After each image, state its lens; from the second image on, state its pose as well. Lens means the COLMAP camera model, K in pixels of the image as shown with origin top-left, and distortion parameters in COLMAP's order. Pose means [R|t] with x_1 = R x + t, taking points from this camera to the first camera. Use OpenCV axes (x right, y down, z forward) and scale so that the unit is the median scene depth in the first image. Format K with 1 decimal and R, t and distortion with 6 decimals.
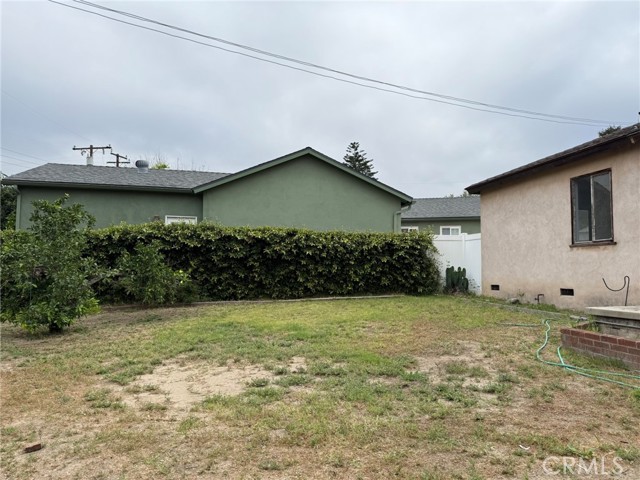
lens RADIAL K [[451.3, 0, 319.9], [0, 451.3, 242.1], [0, 0, 1]] dist [0.066949, -0.083706]
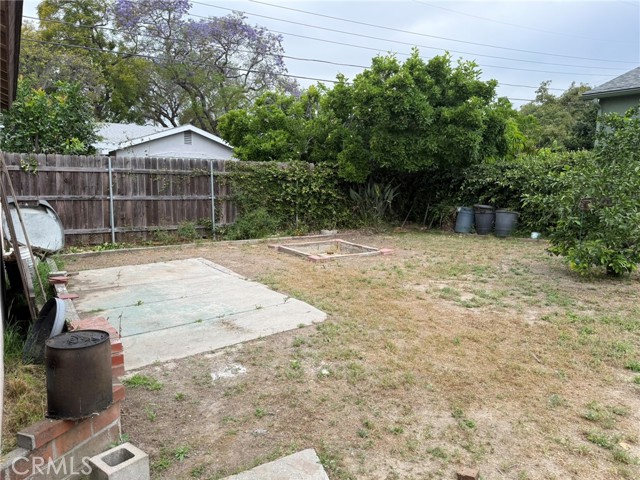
lens RADIAL K [[451.3, 0, 323.3], [0, 451.3, 241.1], [0, 0, 1]] dist [0.066949, -0.083706]
pose [[0.393827, 0.127814, -0.910255, -0.045664], [0.038618, 0.987110, 0.155314, -0.014815], [0.918373, -0.096319, 0.383815, 0.228481]]
